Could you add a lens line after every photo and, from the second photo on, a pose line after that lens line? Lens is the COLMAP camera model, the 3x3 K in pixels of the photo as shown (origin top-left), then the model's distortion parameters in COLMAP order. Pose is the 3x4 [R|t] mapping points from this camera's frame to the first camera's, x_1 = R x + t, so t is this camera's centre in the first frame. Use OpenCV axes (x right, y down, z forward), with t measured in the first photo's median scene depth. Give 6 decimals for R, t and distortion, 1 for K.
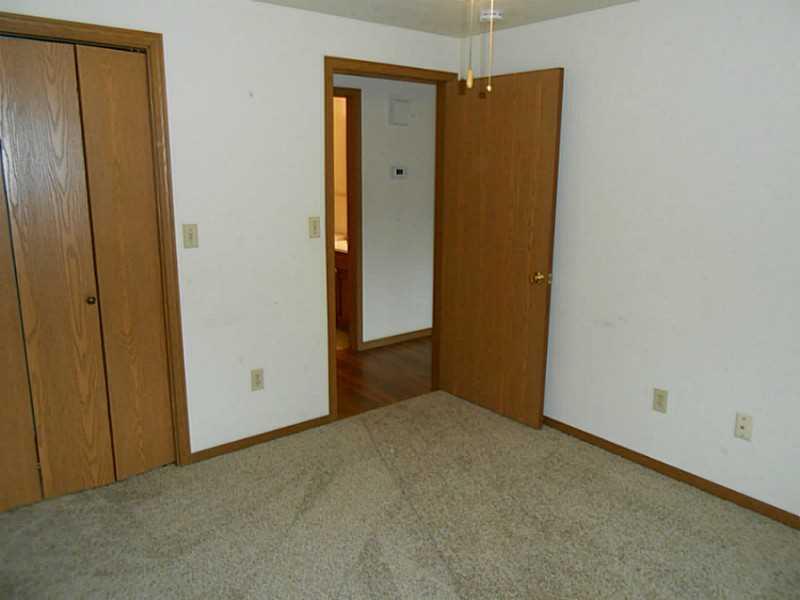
lens RADIAL K [[622.7, 0, 400.0], [0, 622.7, 300.0], [0, 0, 1]] dist [-0.000559, 0.002078]
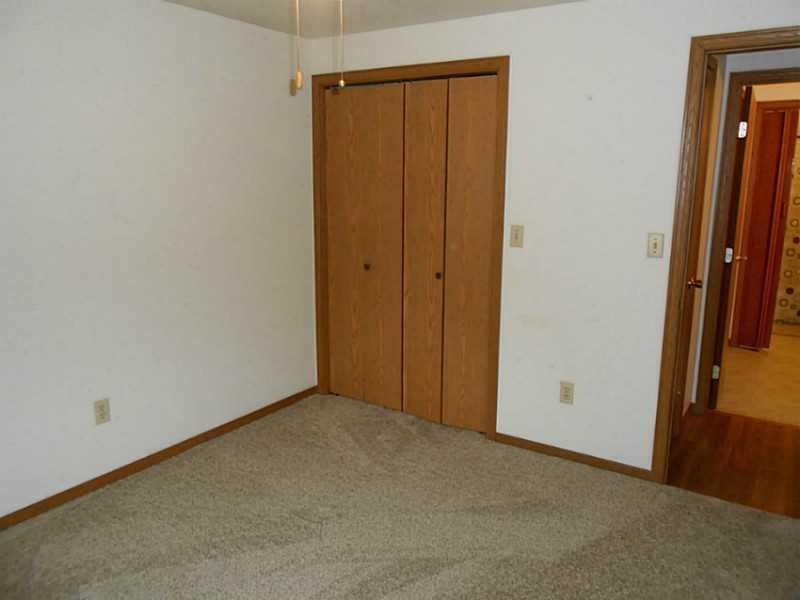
lens RADIAL K [[622.7, 0, 400.0], [0, 622.7, 300.0], [0, 0, 1]] dist [-0.000559, 0.002078]
pose [[0.302252, 0.186986, -0.934708, 0.641098], [-0.208718, 0.969759, 0.126506, -0.090004], [0.930097, 0.156854, 0.332139, 0.467679]]
